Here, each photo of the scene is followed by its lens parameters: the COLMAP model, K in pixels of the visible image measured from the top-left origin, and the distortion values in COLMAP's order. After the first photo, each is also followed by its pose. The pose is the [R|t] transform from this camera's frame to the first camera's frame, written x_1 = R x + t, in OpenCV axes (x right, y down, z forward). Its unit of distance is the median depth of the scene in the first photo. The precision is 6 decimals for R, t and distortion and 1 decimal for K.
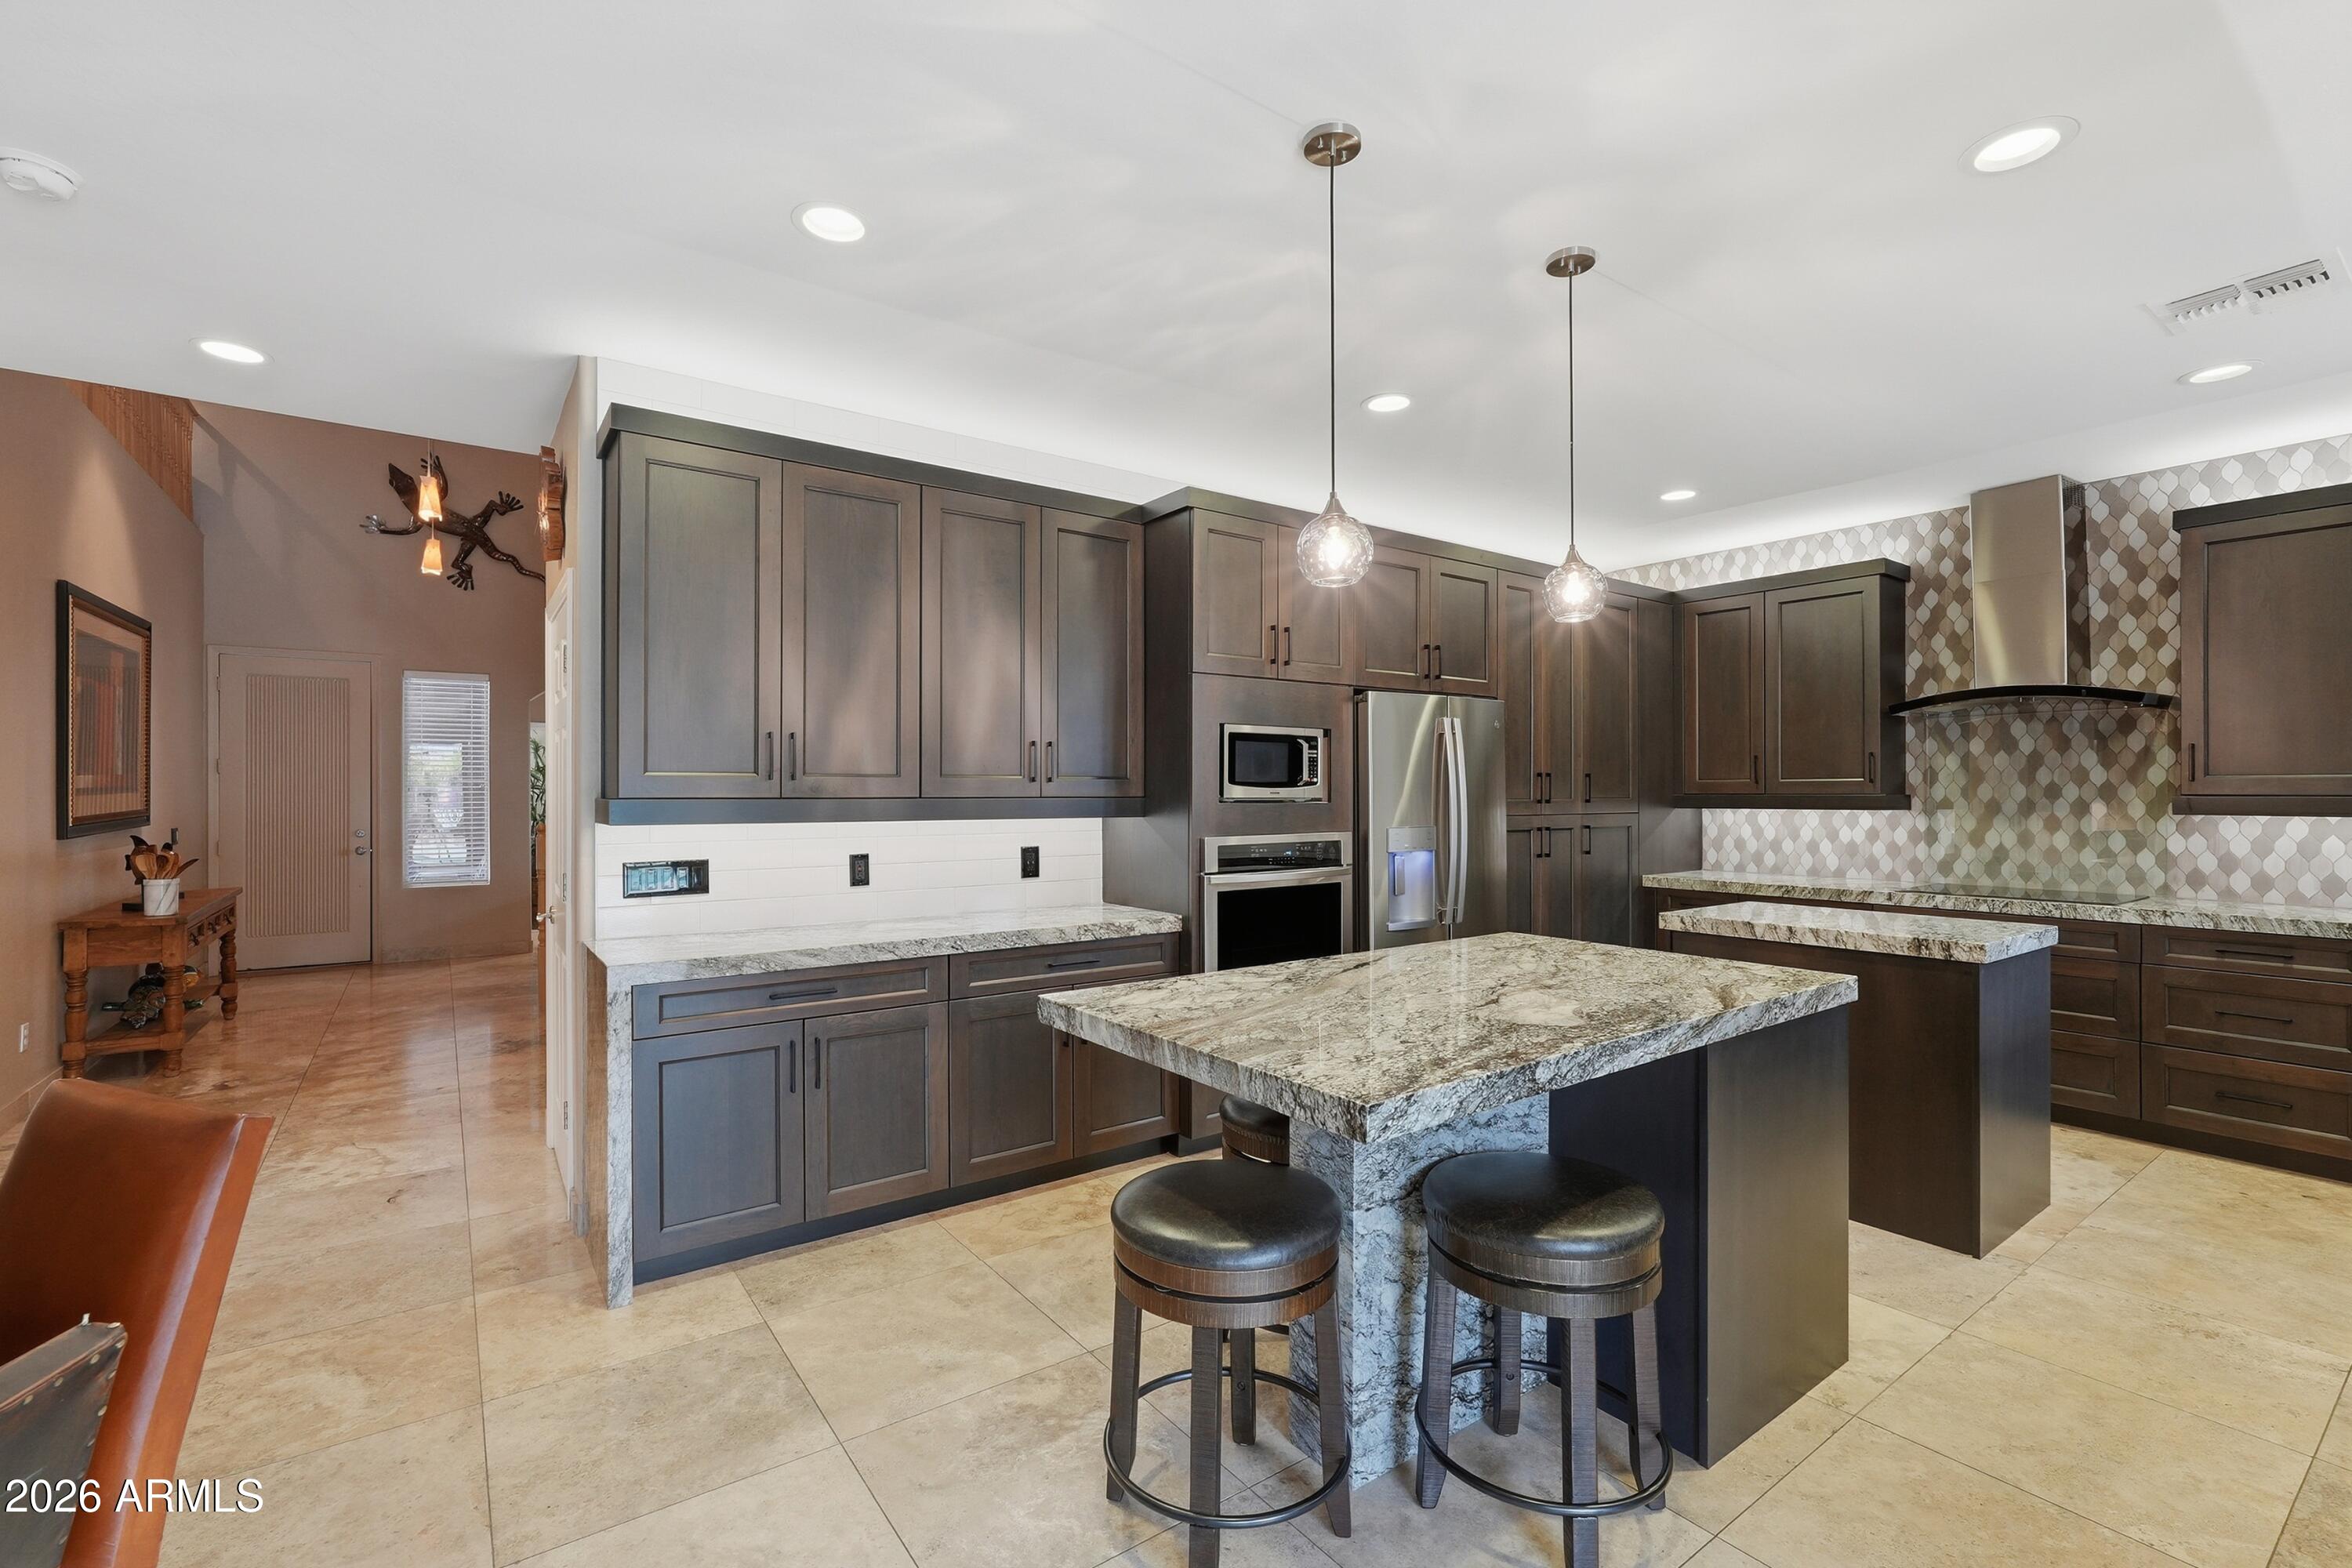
lens RADIAL K [[1043.4, 0, 1167.0], [0, 1043.4, 784.1], [0, 0, 1]] dist [-0.017427, 0.007638]
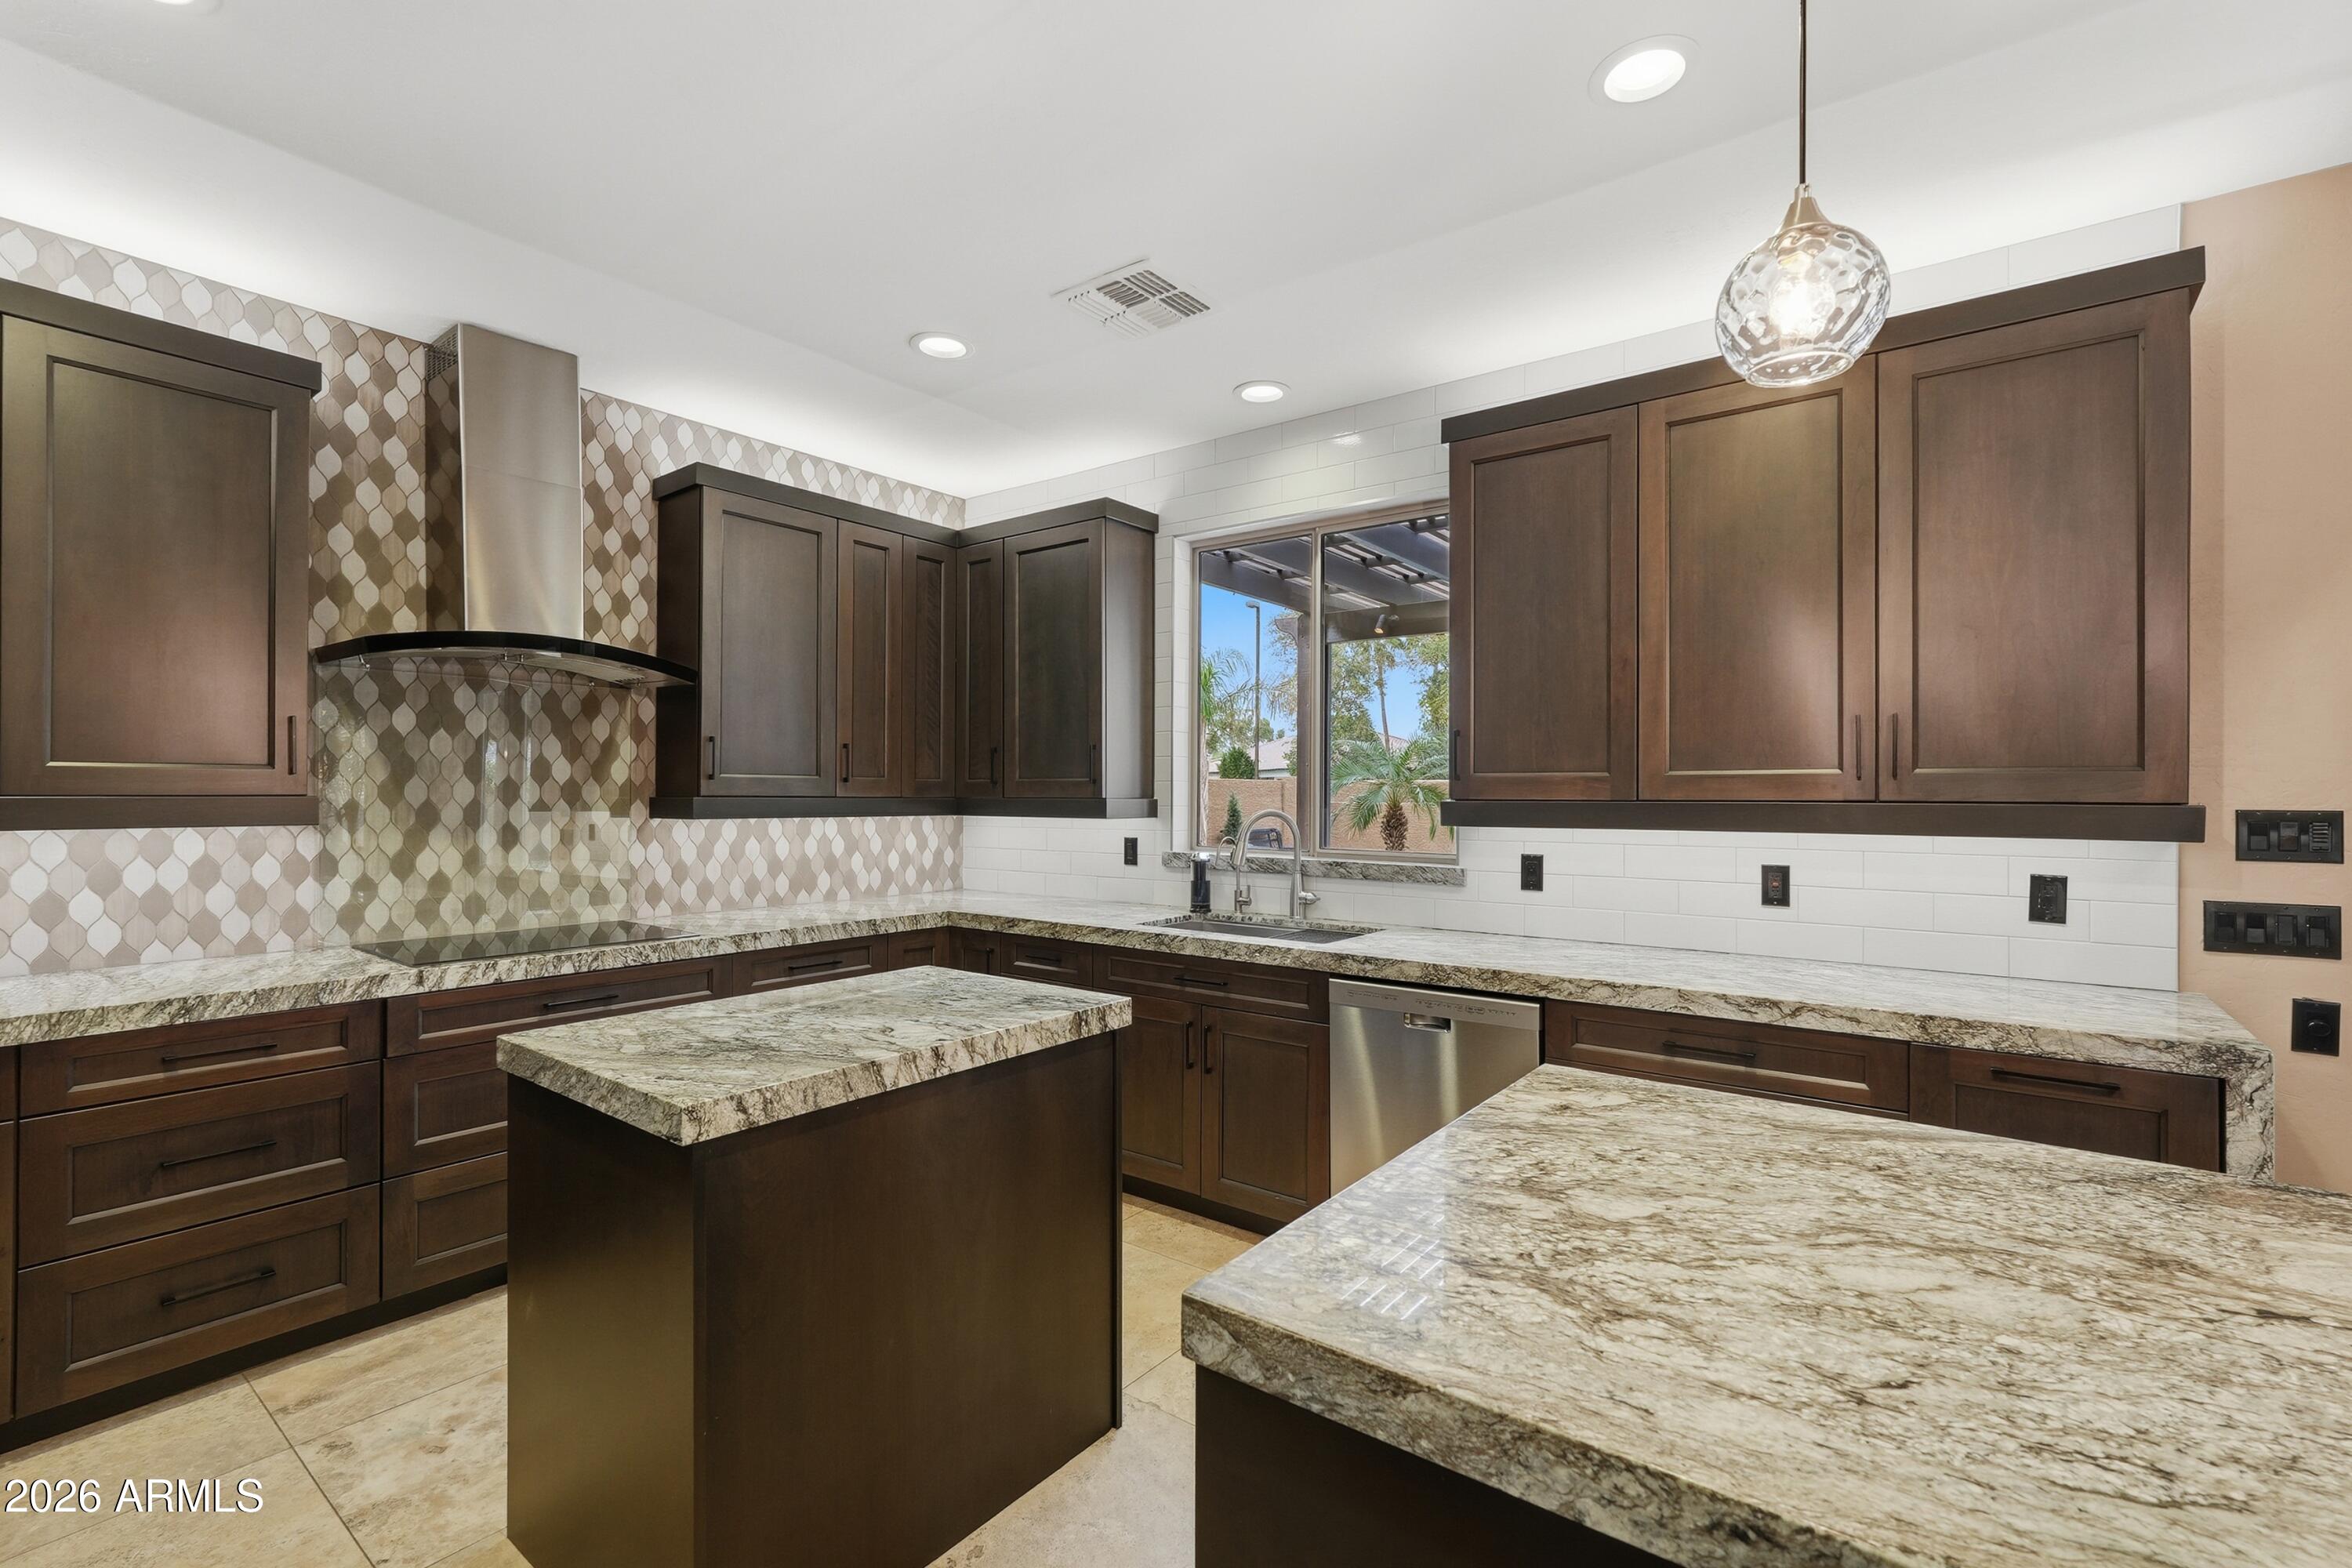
lens RADIAL K [[1043.4, 0, 1179.6], [0, 1043.4, 788.2], [0, 0, 1]] dist [-0.017427, 0.007638]
pose [[-0.290674, 0.004931, 0.956809, 0.042618], [-0.009930, 0.999917, -0.008169, 0.006472], [-0.956771, -0.011875, -0.290601, 0.801542]]
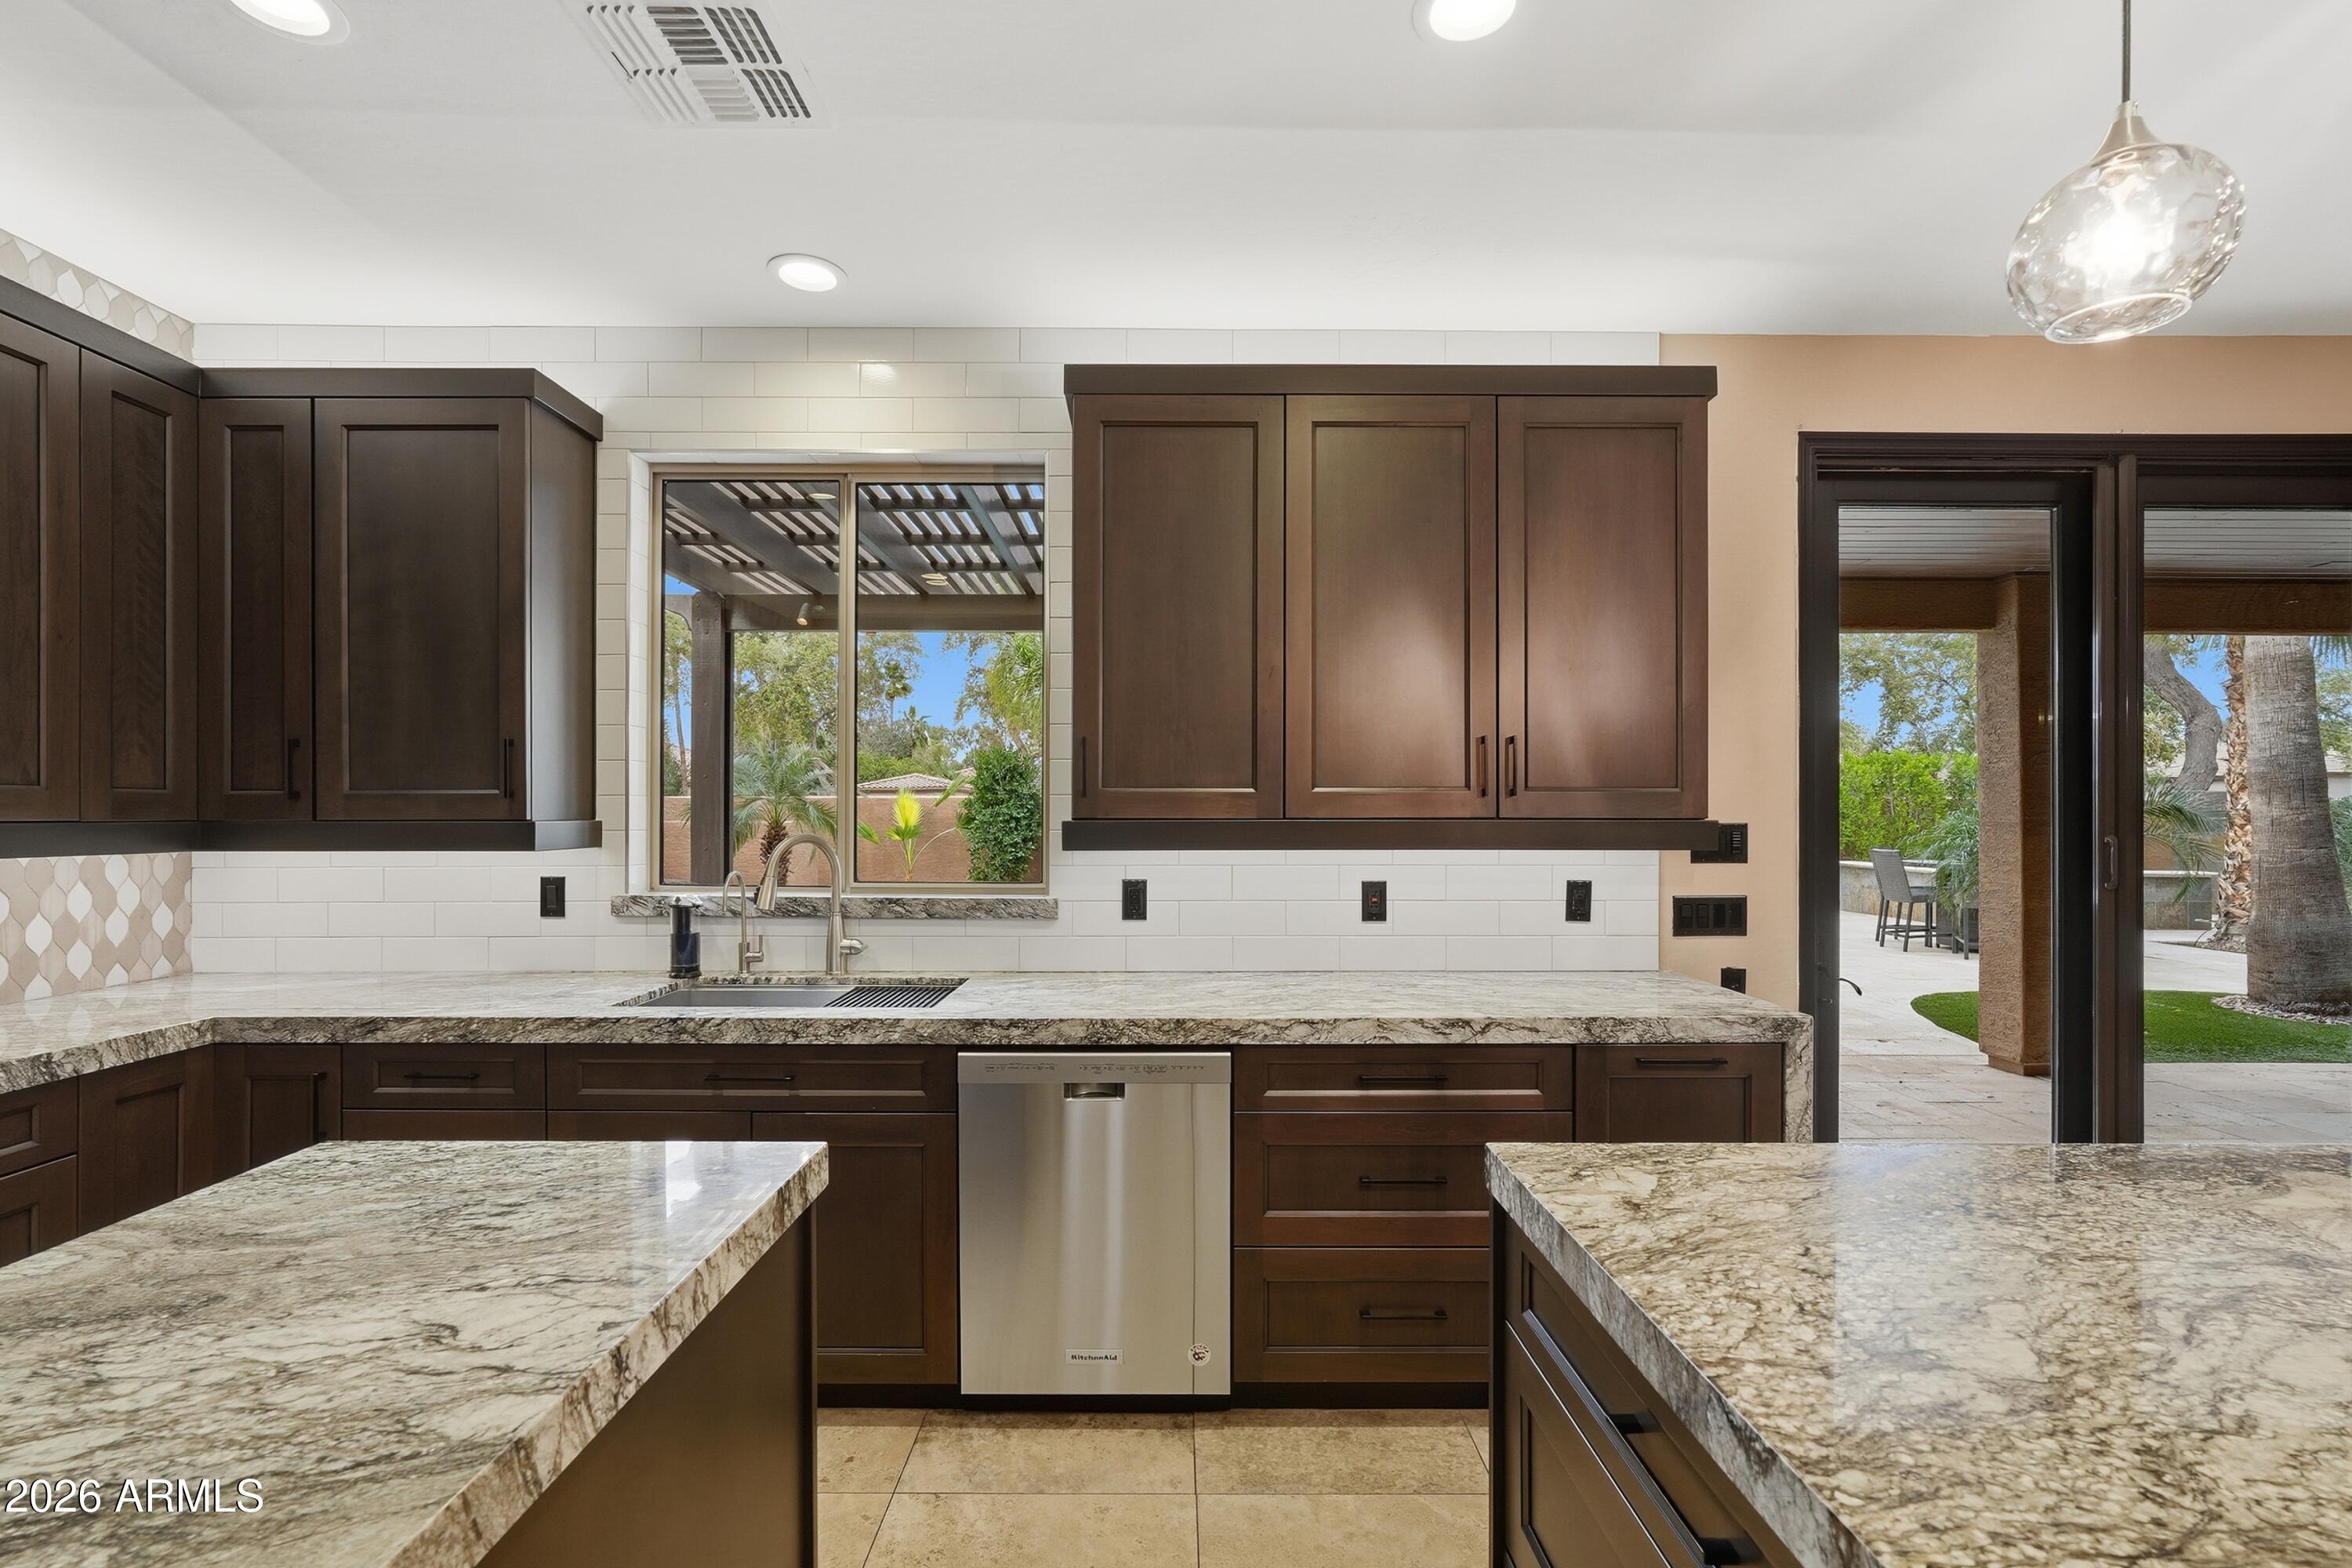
lens RADIAL K [[1043.4, 0, 1181.7], [0, 1043.4, 815.7], [0, 0, 1]] dist [-0.017427, 0.007638]
pose [[-0.815084, -0.001154, 0.579342, 0.264884], [-0.003673, 0.999988, -0.003177, 0.006107], [-0.579332, -0.004717, -0.815078, 0.869963]]
